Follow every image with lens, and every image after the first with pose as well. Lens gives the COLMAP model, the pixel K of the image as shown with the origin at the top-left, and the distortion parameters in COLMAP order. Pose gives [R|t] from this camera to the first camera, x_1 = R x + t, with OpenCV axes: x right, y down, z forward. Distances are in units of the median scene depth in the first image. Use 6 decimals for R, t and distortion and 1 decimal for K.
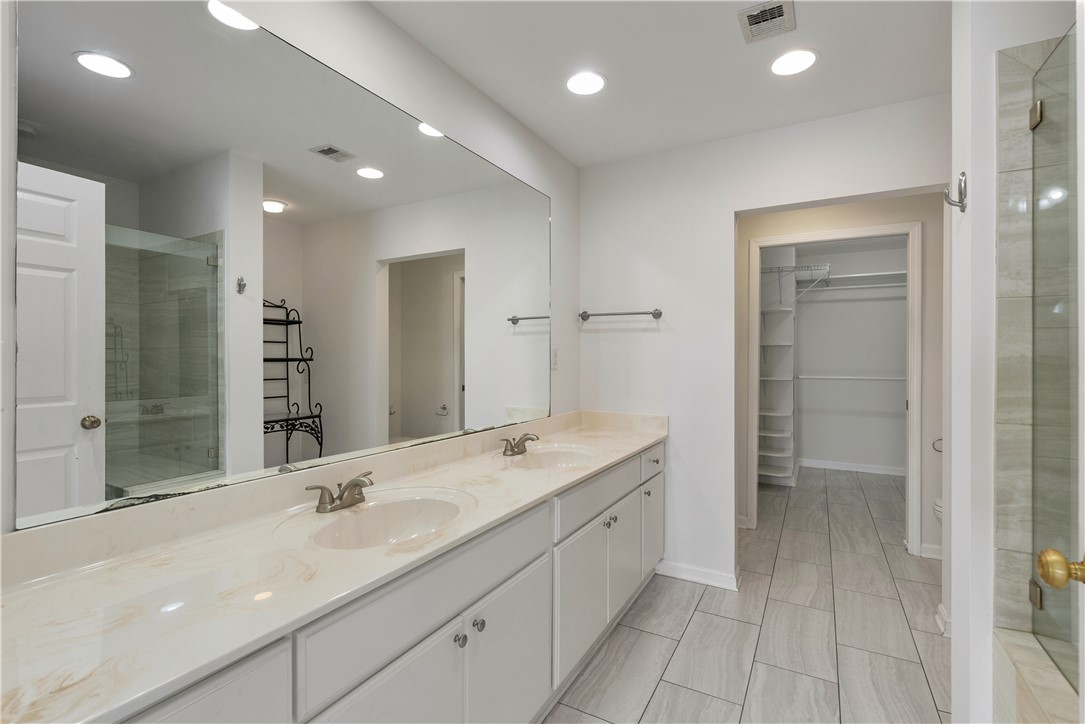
lens RADIAL K [[495.1, 0, 544.1], [0, 495.1, 360.2], [0, 0, 1]] dist [-0.005286, 0.001410]
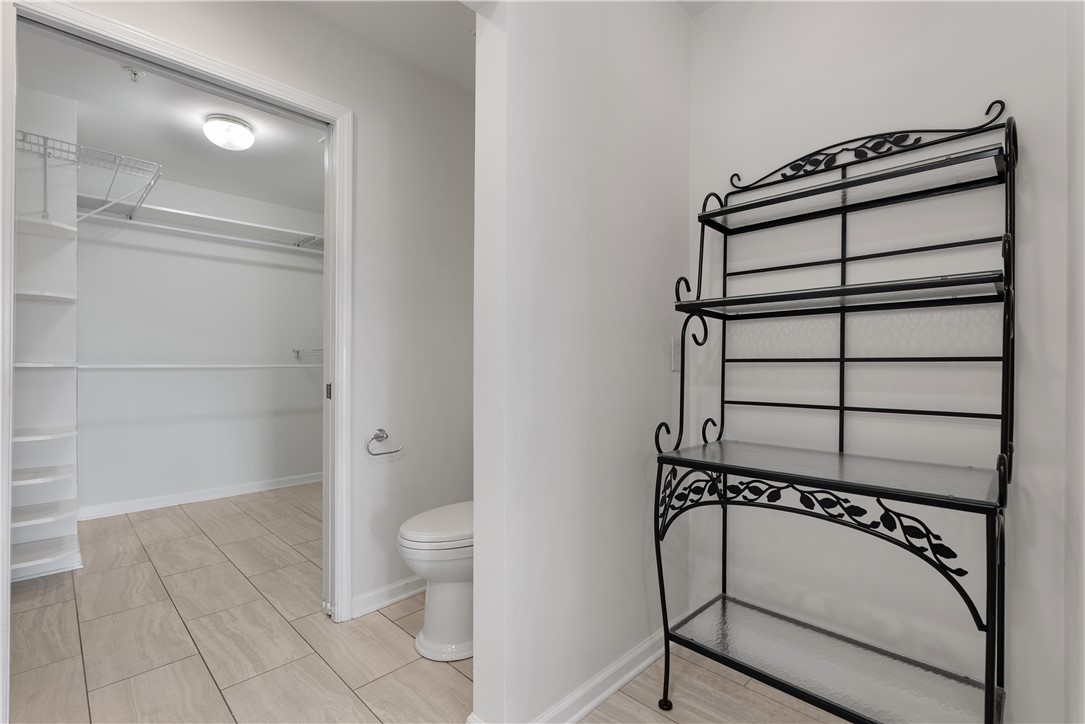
lens RADIAL K [[495.1, 0, 544.1], [0, 495.1, 360.2], [0, 0, 1]] dist [-0.005286, 0.001410]
pose [[0.268539, 0.004665, 0.963258, 0.169229], [0.006268, 0.999959, -0.006590, 0.052021], [-0.963248, 0.007808, 0.268499, 0.488670]]
